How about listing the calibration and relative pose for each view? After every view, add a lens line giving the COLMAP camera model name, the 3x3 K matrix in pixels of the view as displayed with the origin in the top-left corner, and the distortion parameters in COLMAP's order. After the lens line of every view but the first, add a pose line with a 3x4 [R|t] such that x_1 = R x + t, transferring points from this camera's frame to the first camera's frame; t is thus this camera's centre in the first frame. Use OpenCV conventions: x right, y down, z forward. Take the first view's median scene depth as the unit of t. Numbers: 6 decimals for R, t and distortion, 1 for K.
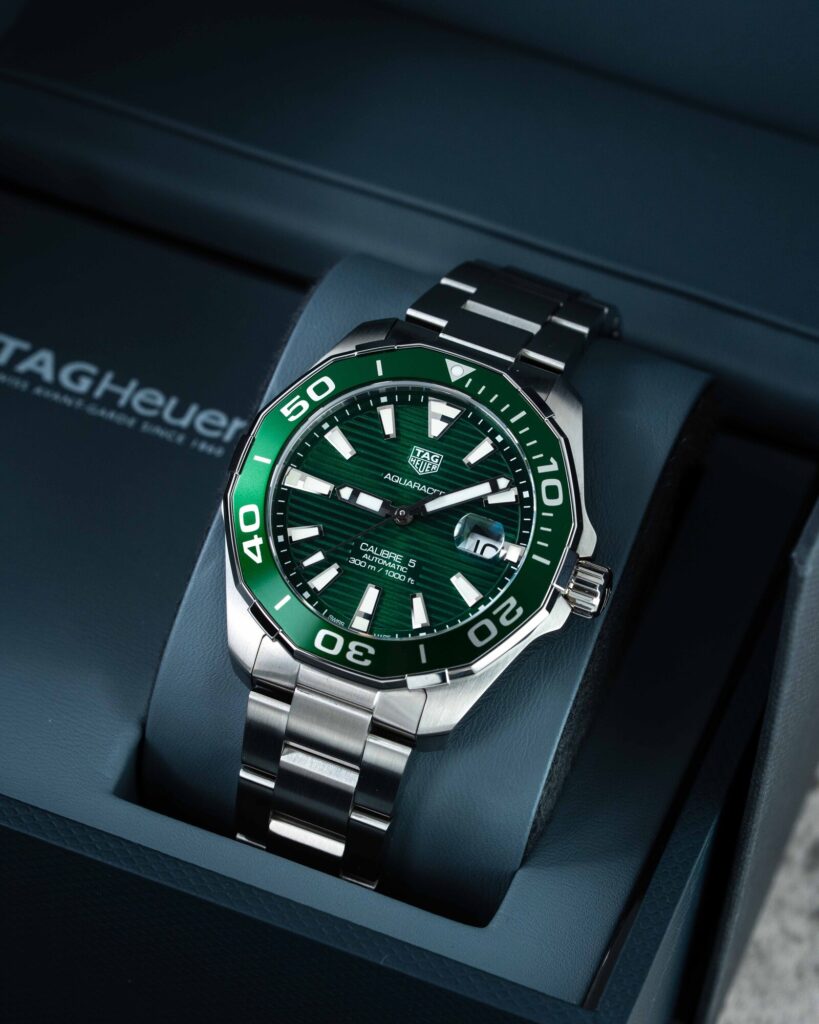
lens RADIAL K [[4992.1, 0, 416.0], [0, 4992.1, 508.0], [0, 0, 1]] dist [-0.909238, 0.000000]
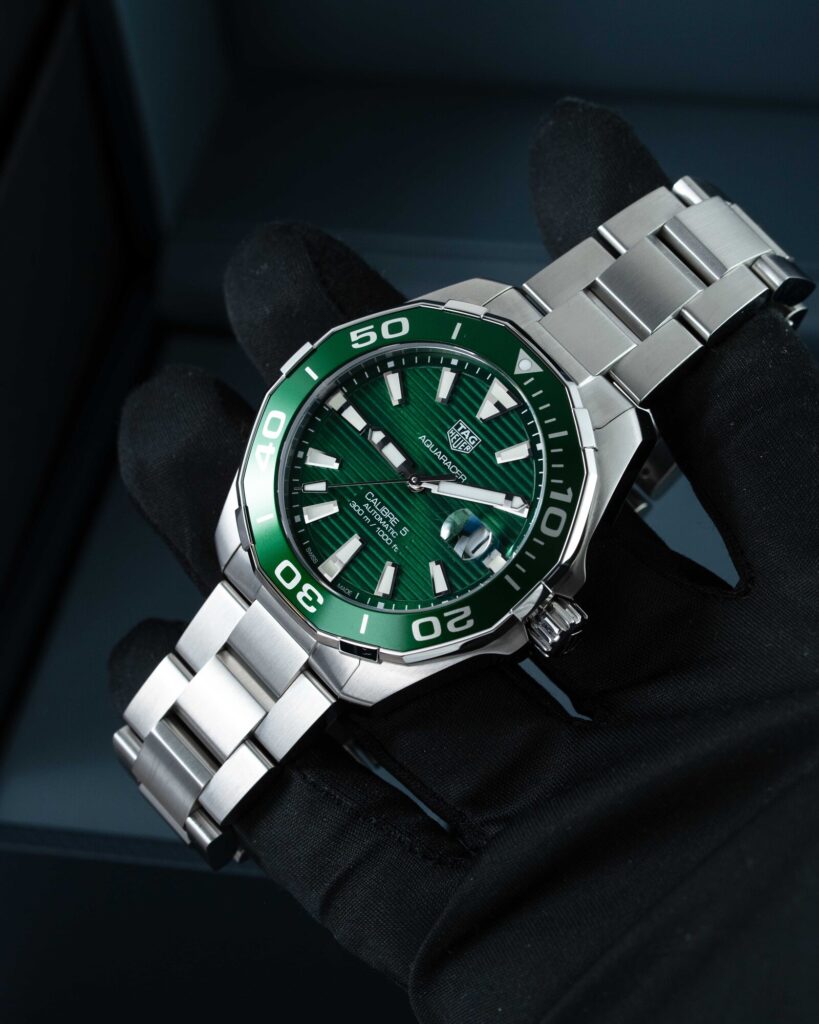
lens RADIAL K [[4992.1, 0, 408.5], [0, 4992.1, 517.9], [0, 0, 1]] dist [-0.909238, 0.000000]
pose [[0.885046, 0.390183, -0.253873, 0.243633], [-0.358519, 0.919203, 0.162881, -0.148734], [0.296914, -0.053139, 0.953424, 0.076058]]
